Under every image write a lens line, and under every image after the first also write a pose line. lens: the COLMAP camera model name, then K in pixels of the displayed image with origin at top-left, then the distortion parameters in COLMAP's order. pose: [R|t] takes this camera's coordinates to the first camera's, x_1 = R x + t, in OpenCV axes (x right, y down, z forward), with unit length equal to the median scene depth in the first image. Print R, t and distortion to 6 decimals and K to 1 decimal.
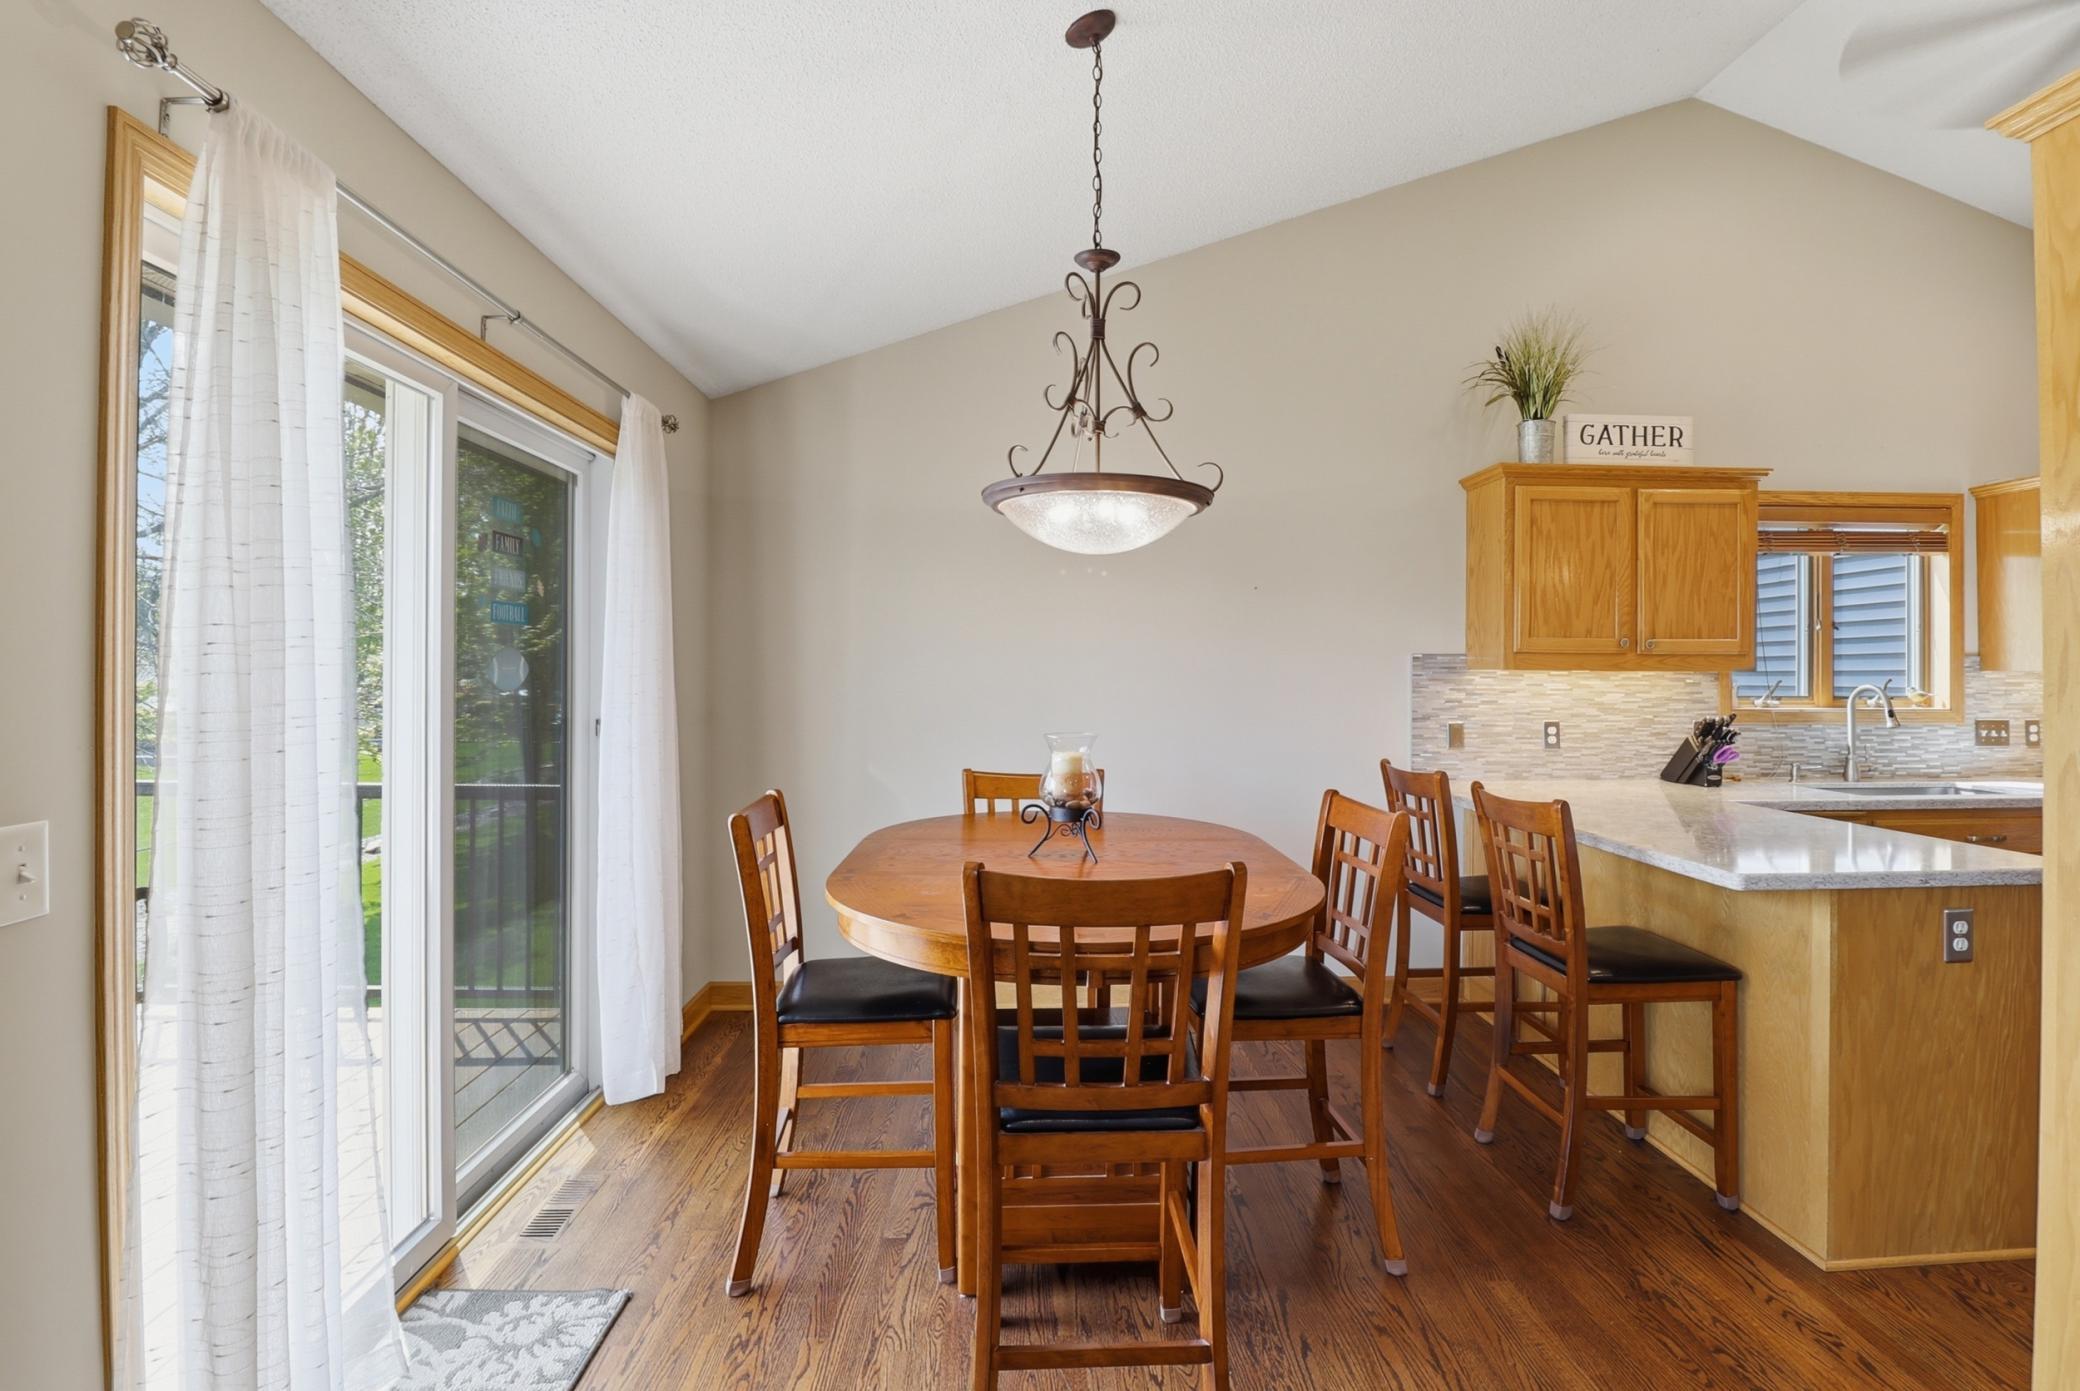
lens RADIAL K [[1001.9, 0, 1043.5], [0, 1001.9, 673.3], [0, 0, 1]] dist [-0.015455, -0.004852]
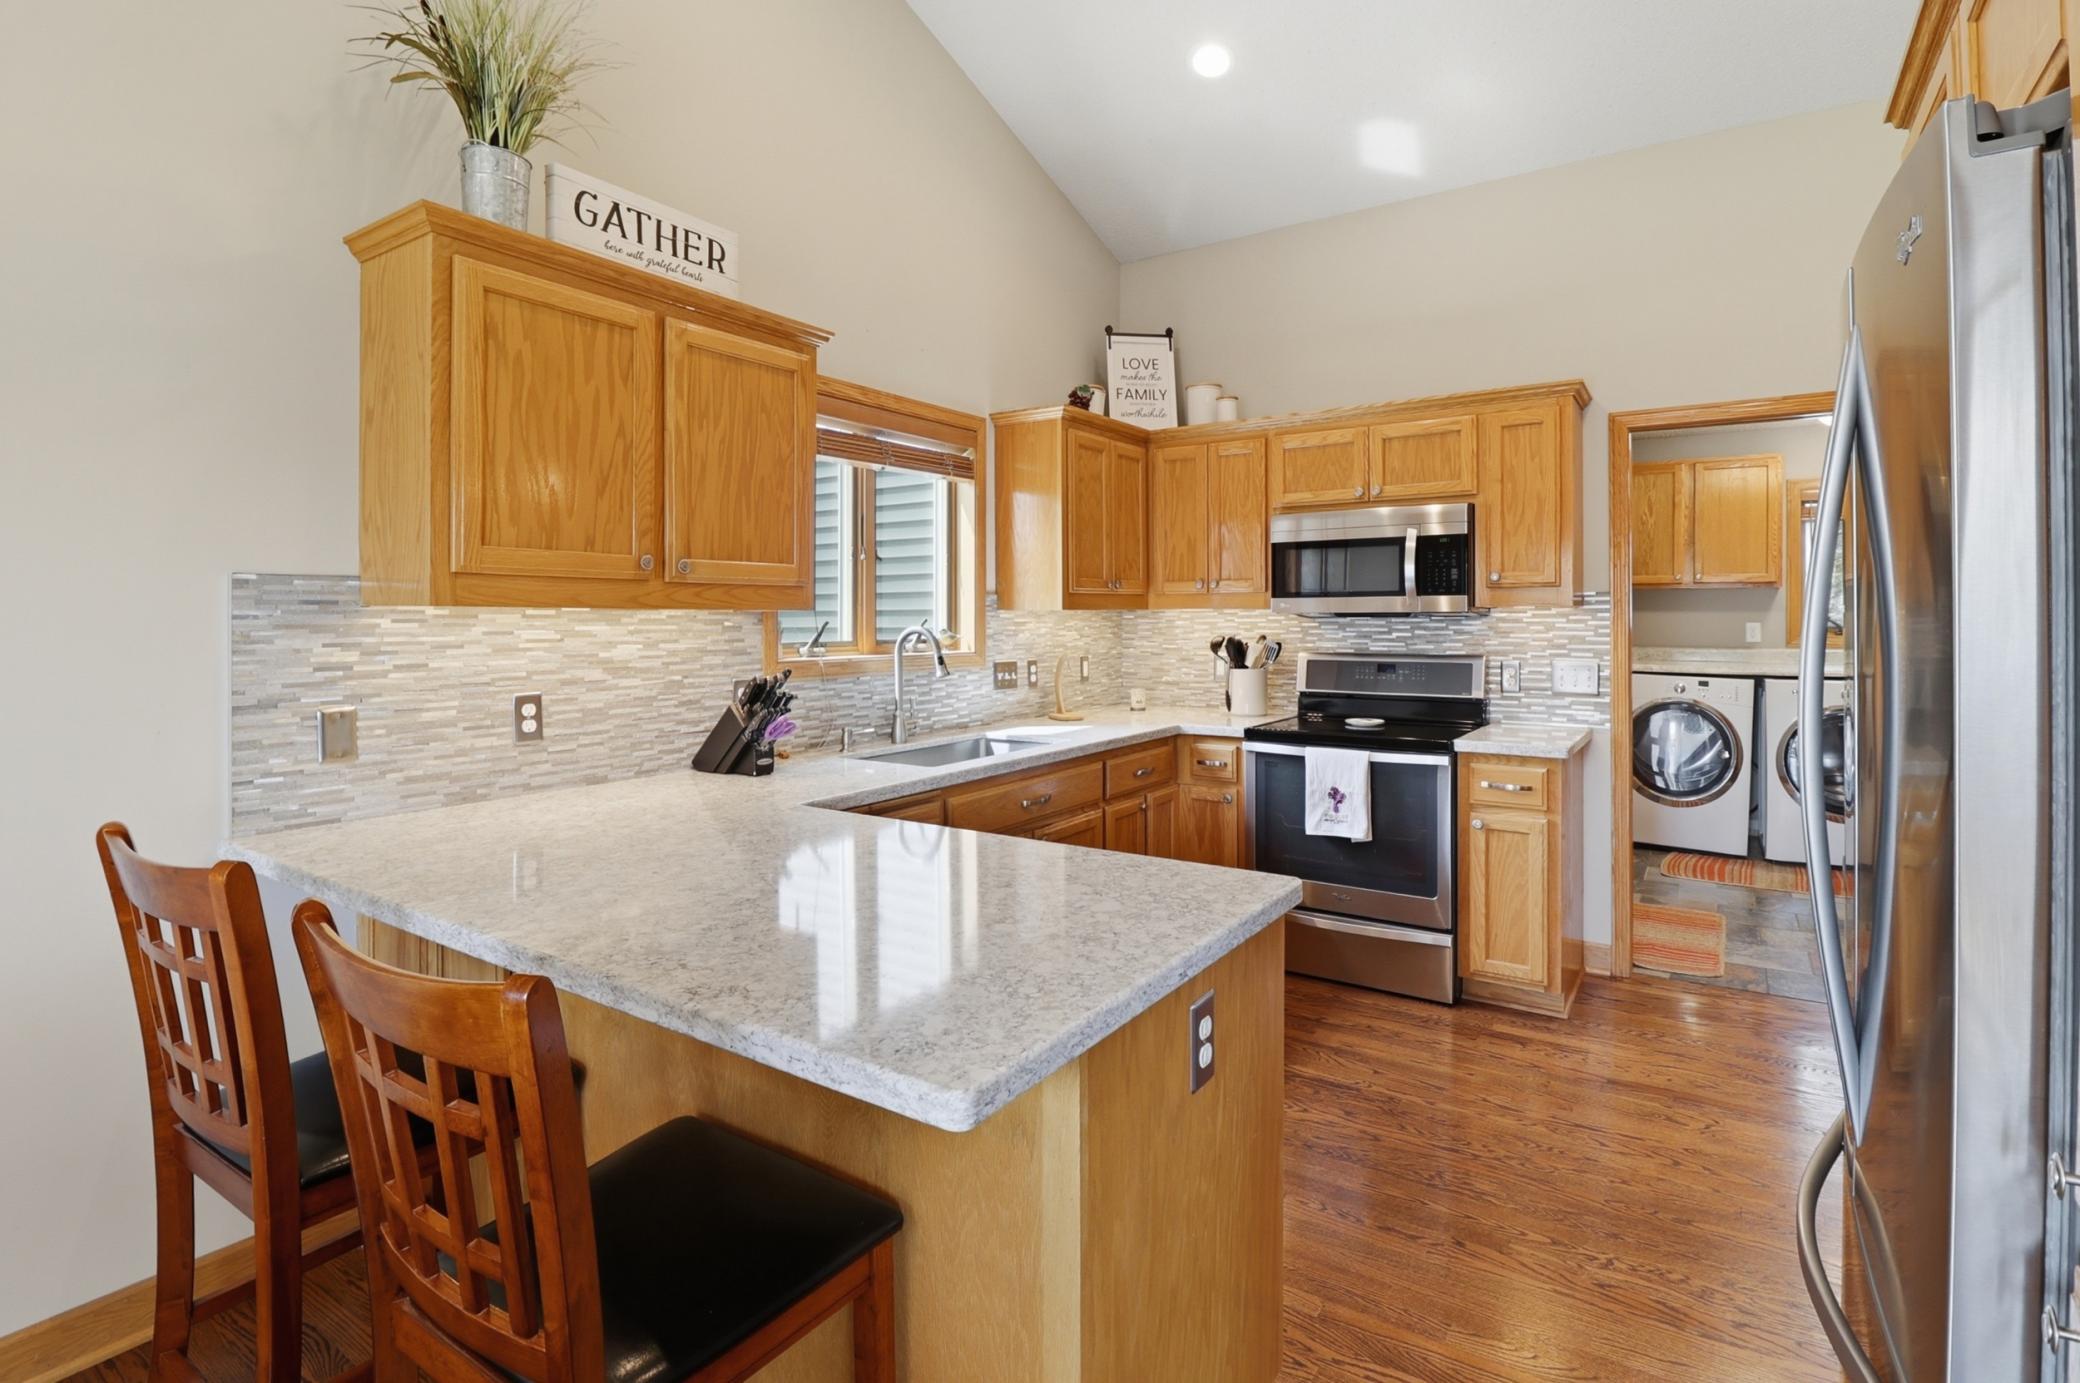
lens RADIAL K [[1001.9, 0, 1064.2], [0, 1001.9, 625.4], [0, 0, 1]] dist [-0.015455, -0.004852]
pose [[0.579601, -0.010828, 0.814828, 0.215953], [0.002290, 0.999929, 0.011659, 0.001188], [-0.814897, -0.004892, 0.579585, 0.405211]]
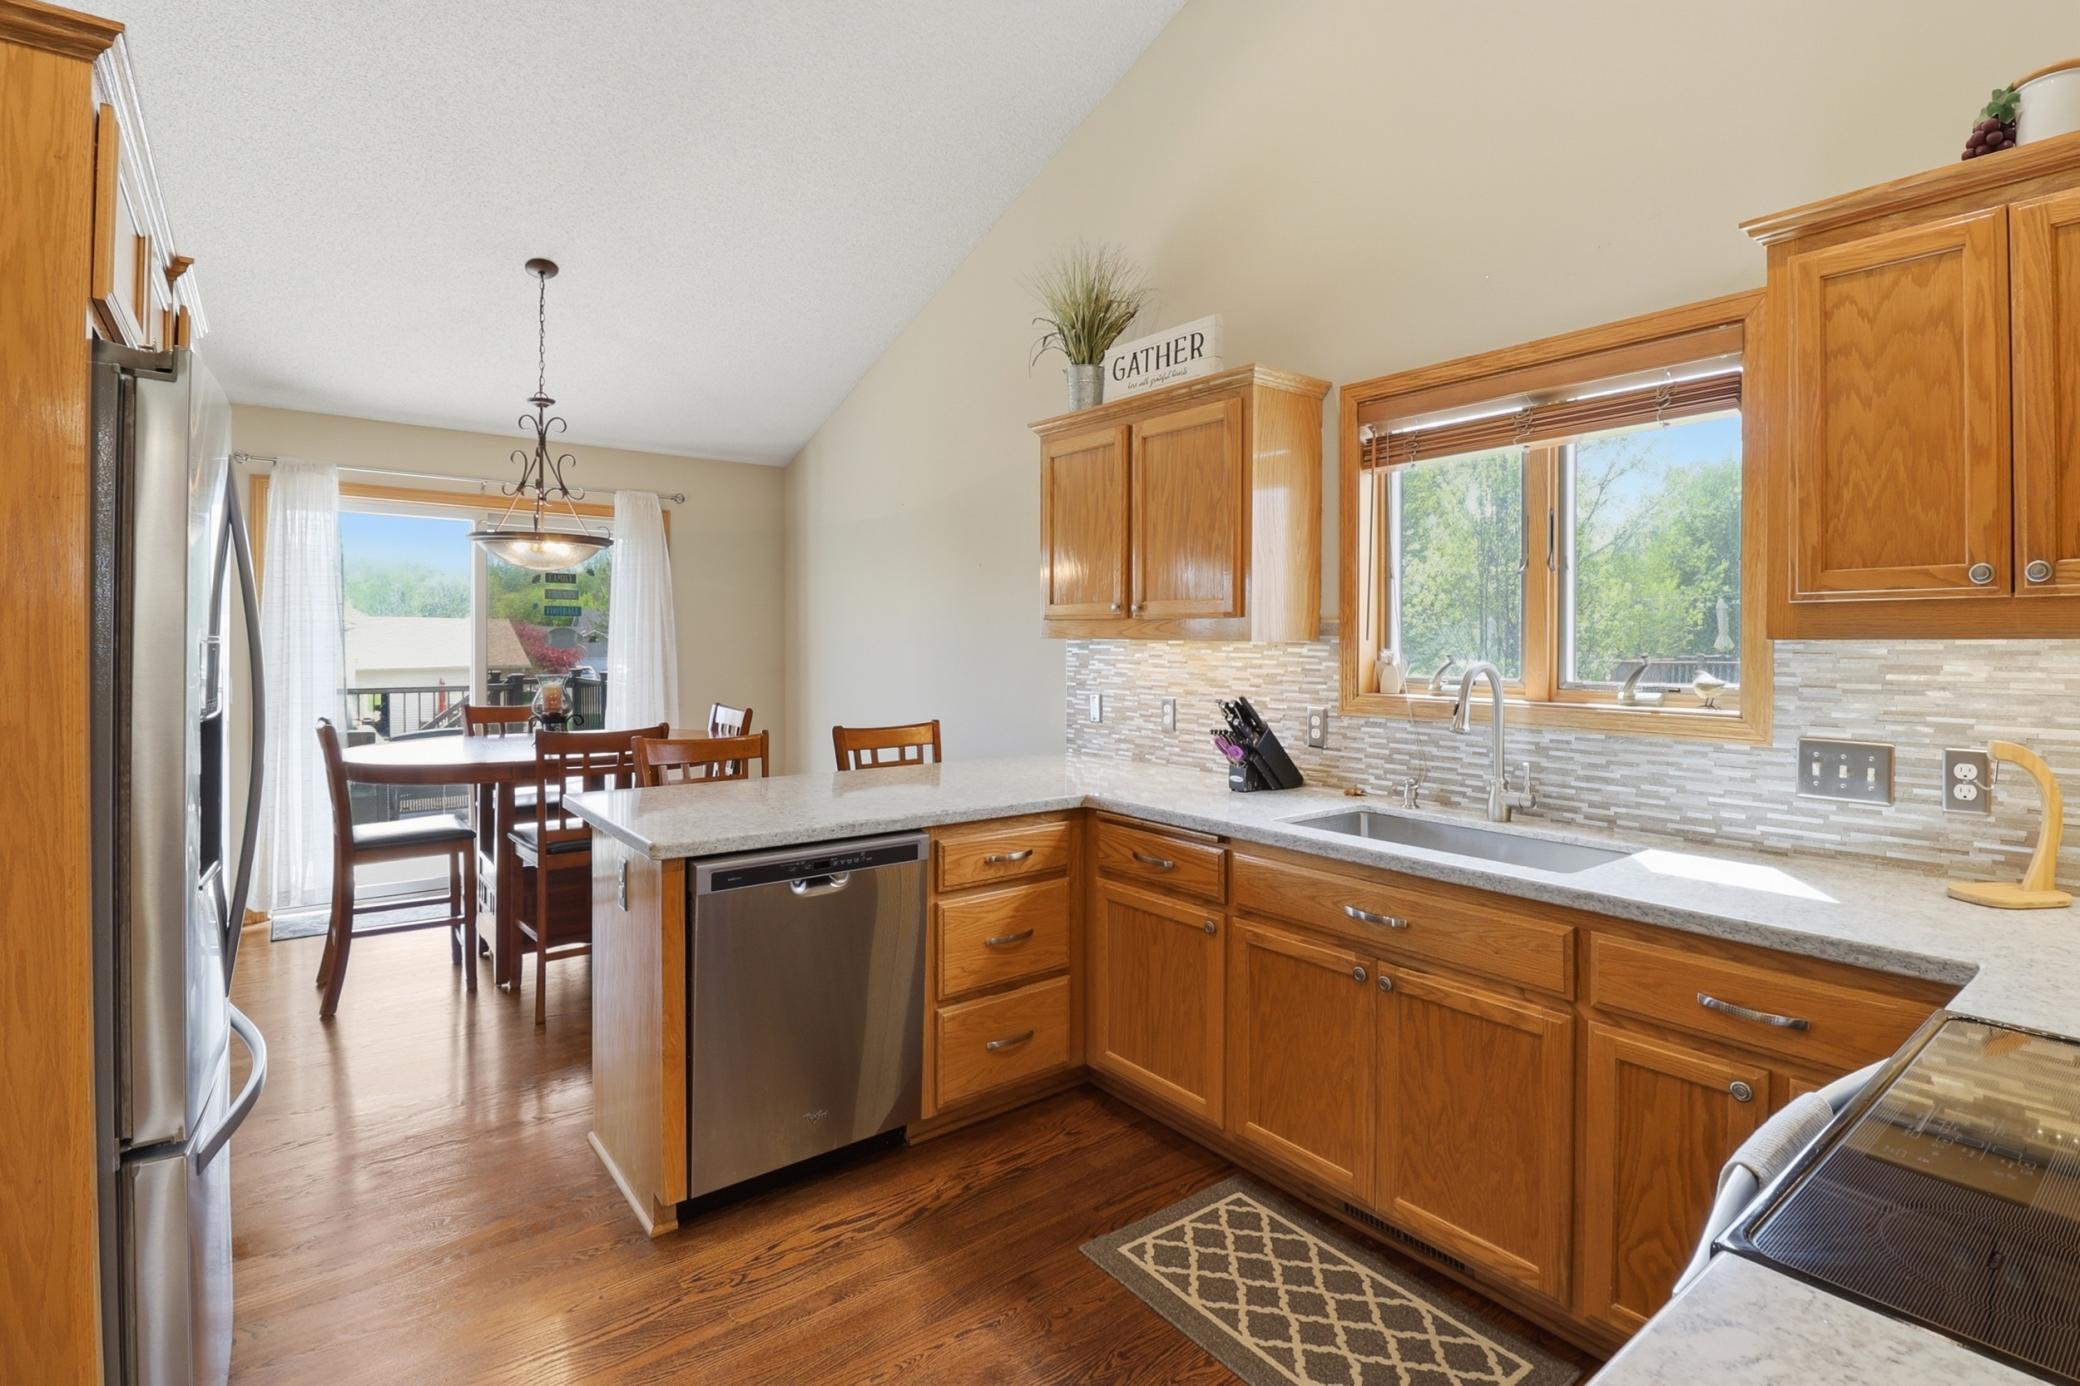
lens RADIAL K [[1001.9, 0, 1051.7], [0, 1001.9, 648.1], [0, 0, 1]] dist [-0.015455, -0.004852]
pose [[0.577566, 0.007543, -0.816309, 1.171906], [-0.005169, 0.999971, 0.005584, 0.000729], [0.816328, 0.000994, 0.577588, 0.422604]]
